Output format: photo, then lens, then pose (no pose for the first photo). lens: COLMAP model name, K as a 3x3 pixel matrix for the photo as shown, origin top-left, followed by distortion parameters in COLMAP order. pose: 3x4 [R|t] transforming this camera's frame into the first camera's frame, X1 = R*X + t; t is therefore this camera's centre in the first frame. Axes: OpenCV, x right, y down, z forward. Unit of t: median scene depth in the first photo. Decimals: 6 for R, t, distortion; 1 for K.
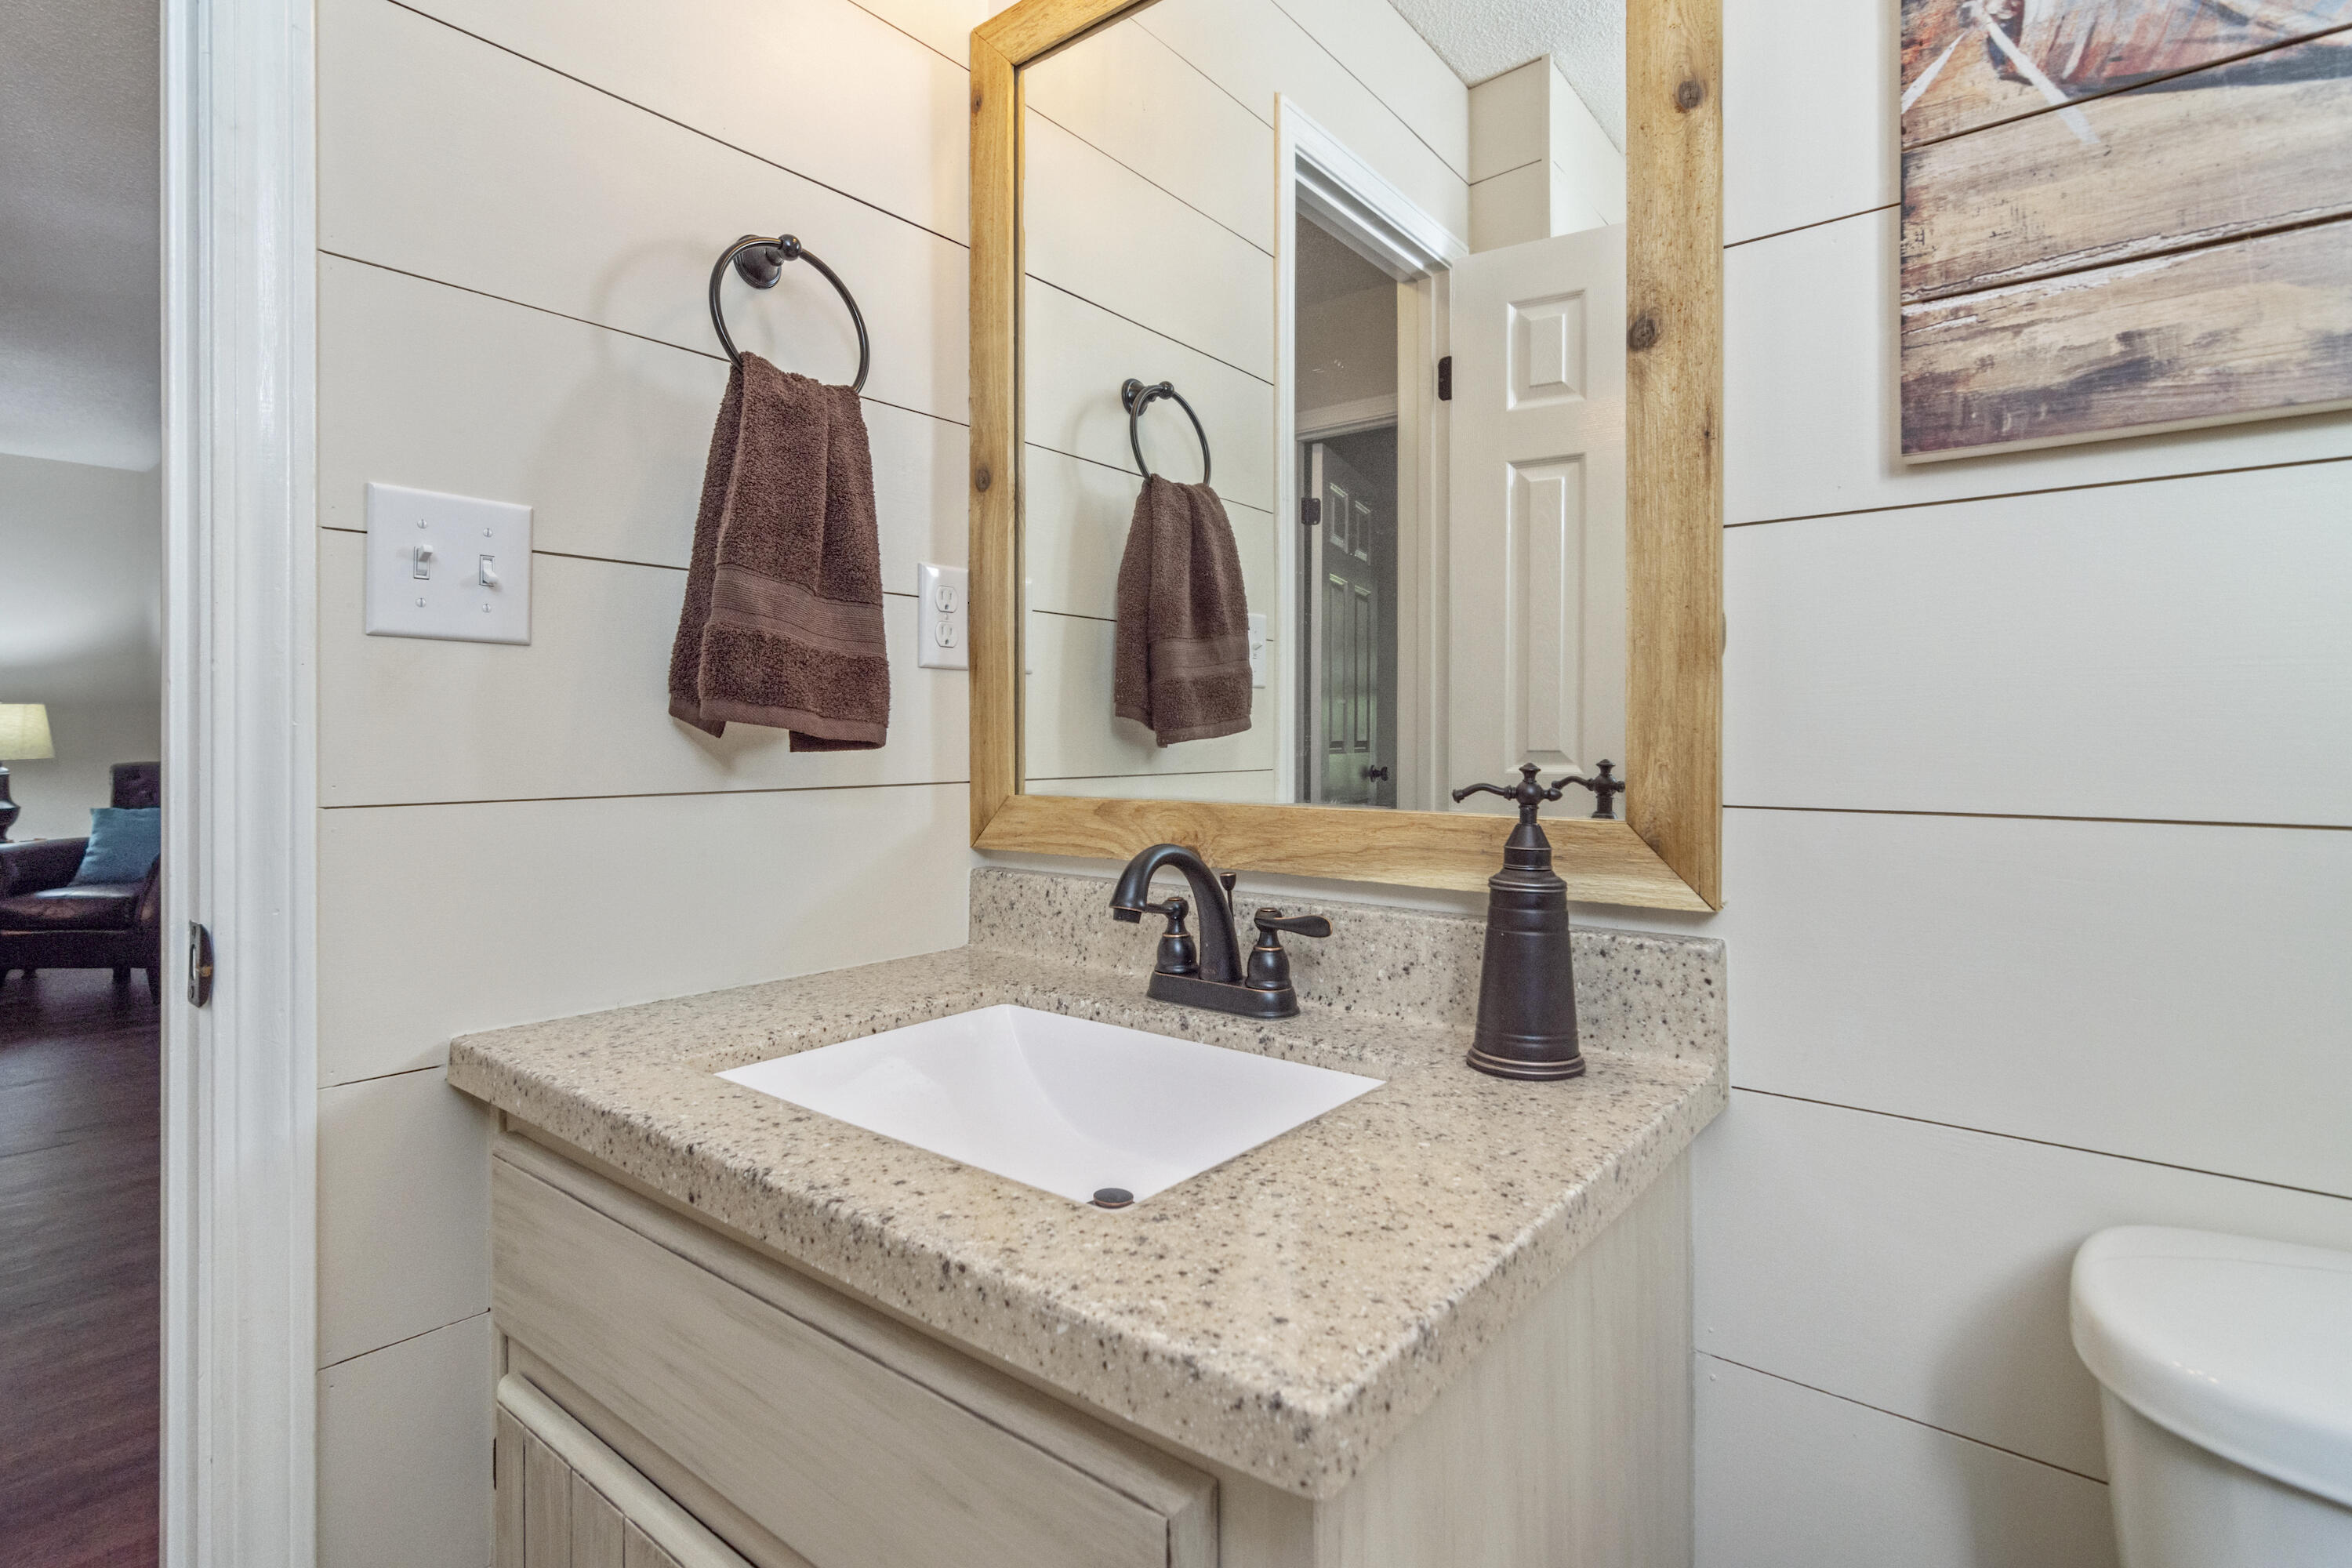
lens RADIAL K [[1160.8, 0, 1242.2], [0, 1160.8, 743.1], [0, 0, 1]] dist [-0.002739, -0.000457]
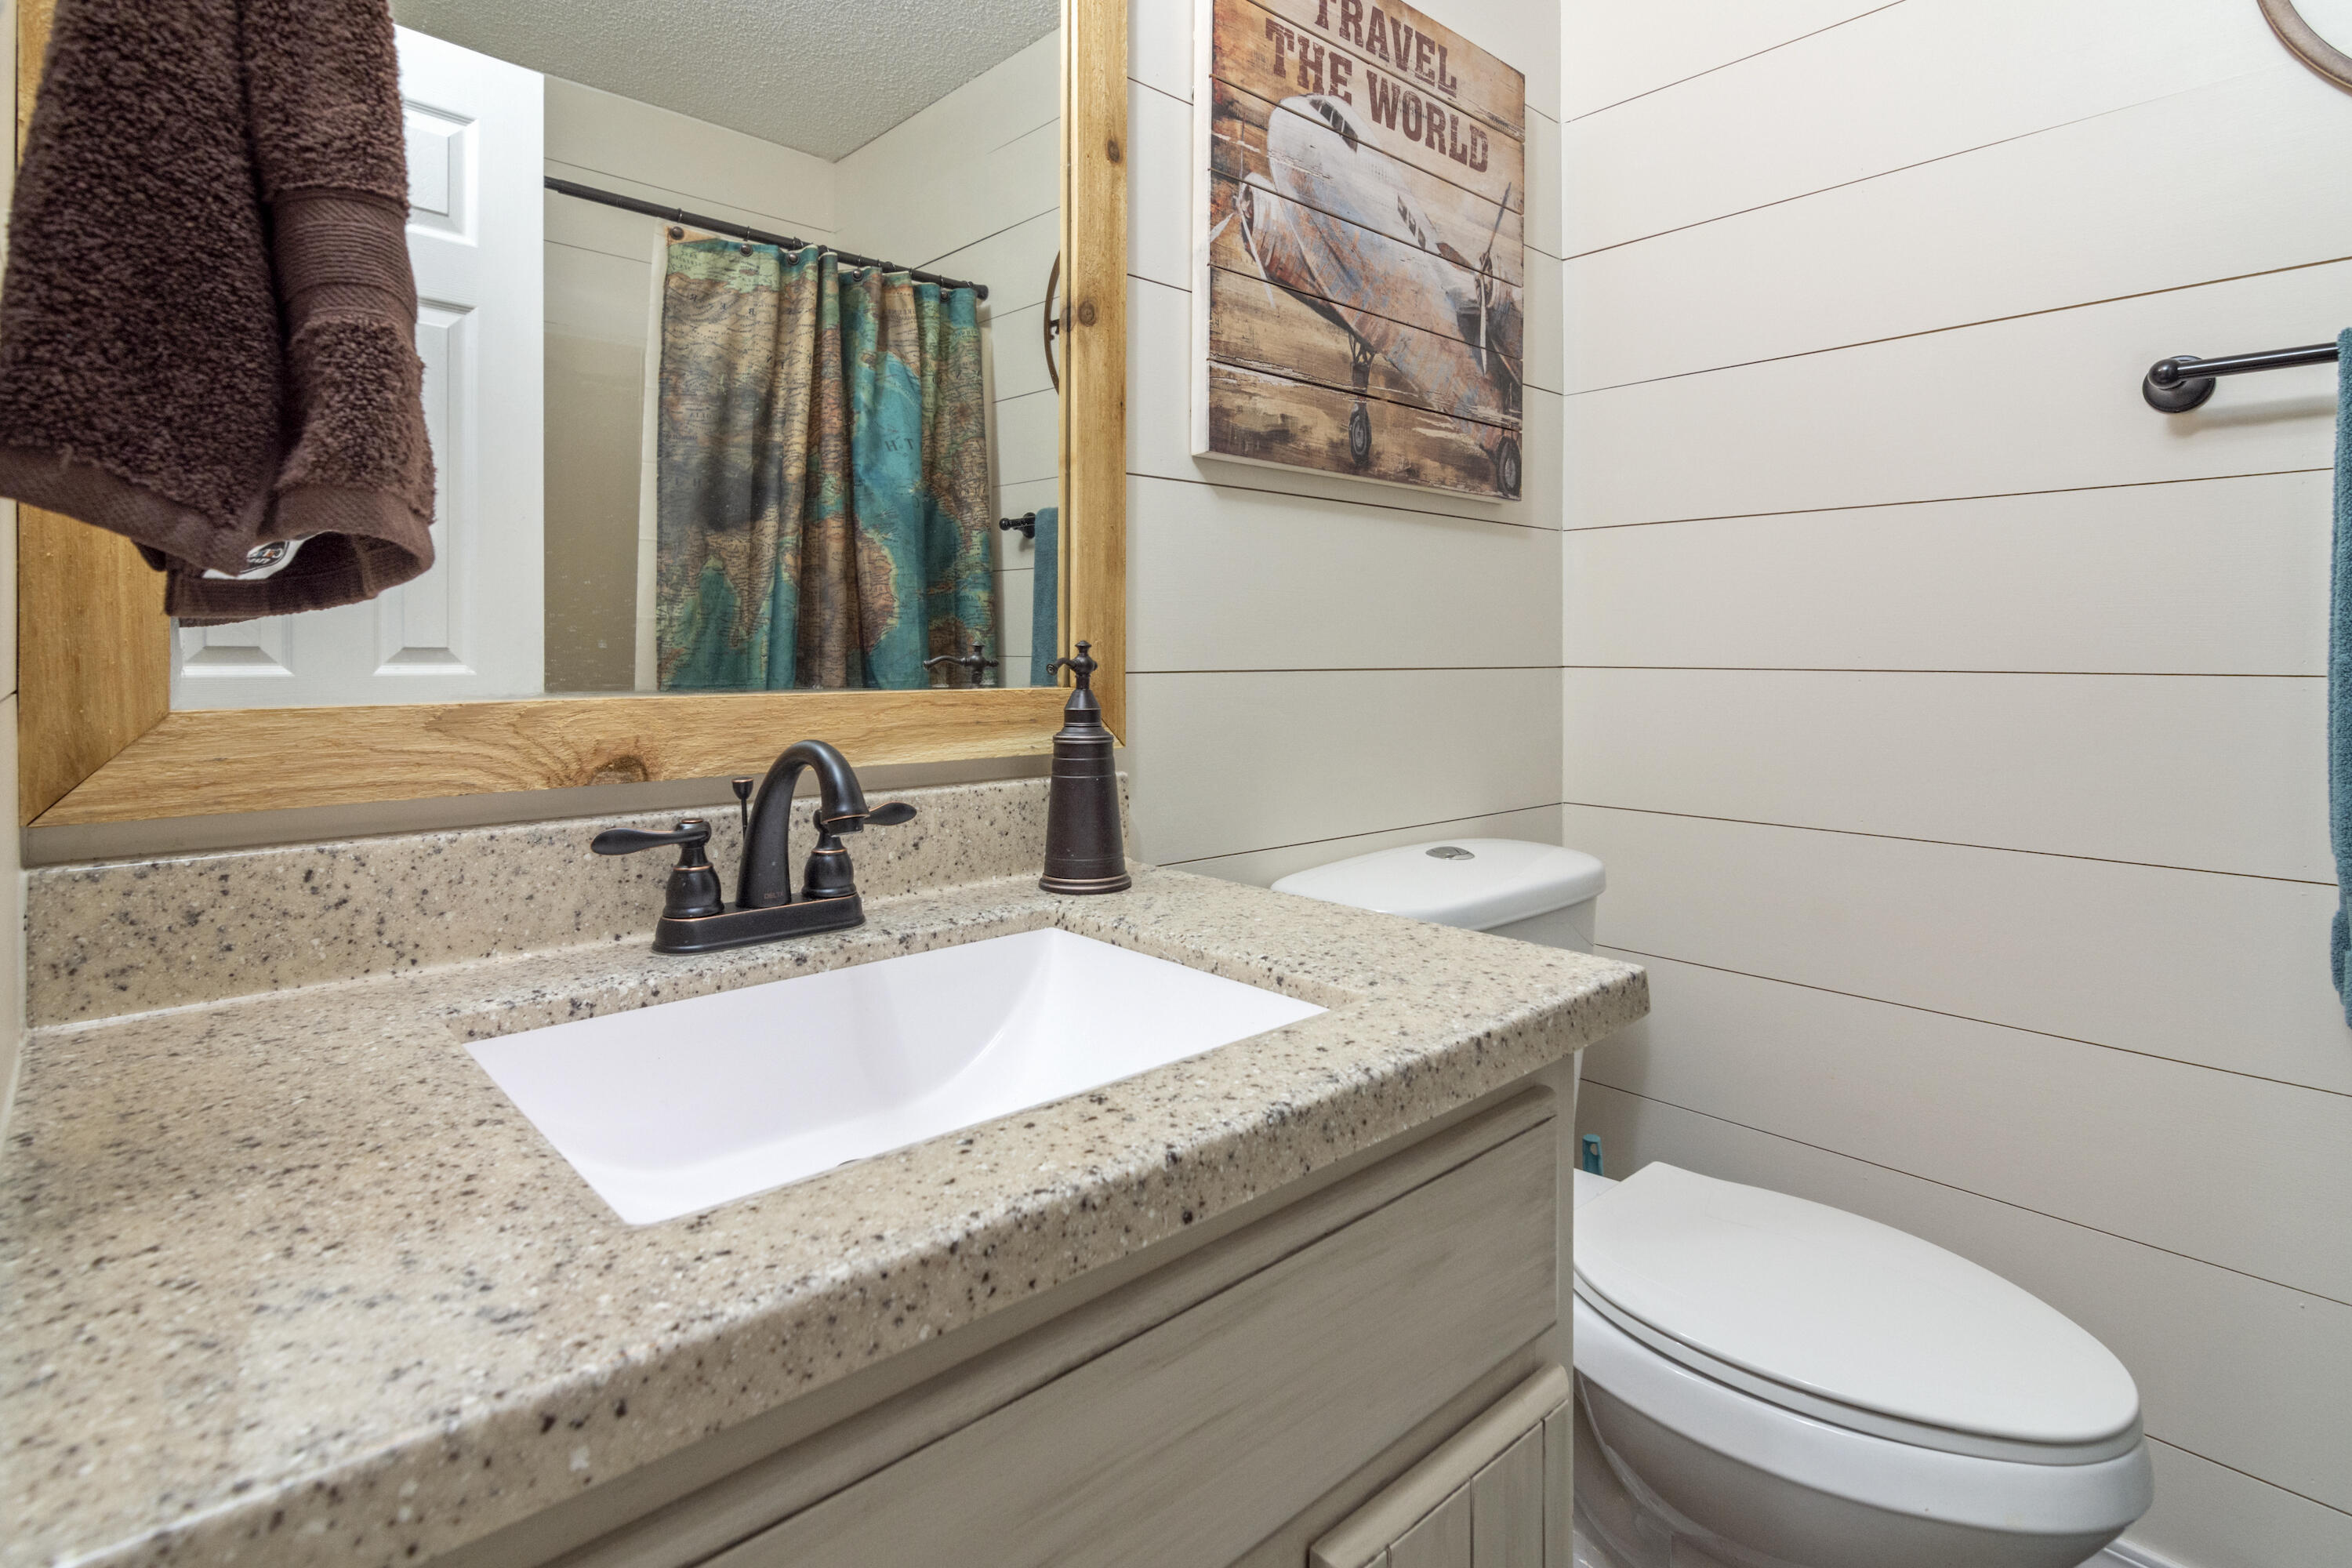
lens RADIAL K [[1117.7, 0, 1181.6], [0, 1117.7, 659.0], [0, 0, 1]] dist [-0.001840, -0.000264]
pose [[0.193116, -0.010268, 0.981122, -0.998283], [0.002900, 0.999947, 0.009894, 0.028342], [-0.981172, 0.000934, 0.193135, 0.744540]]
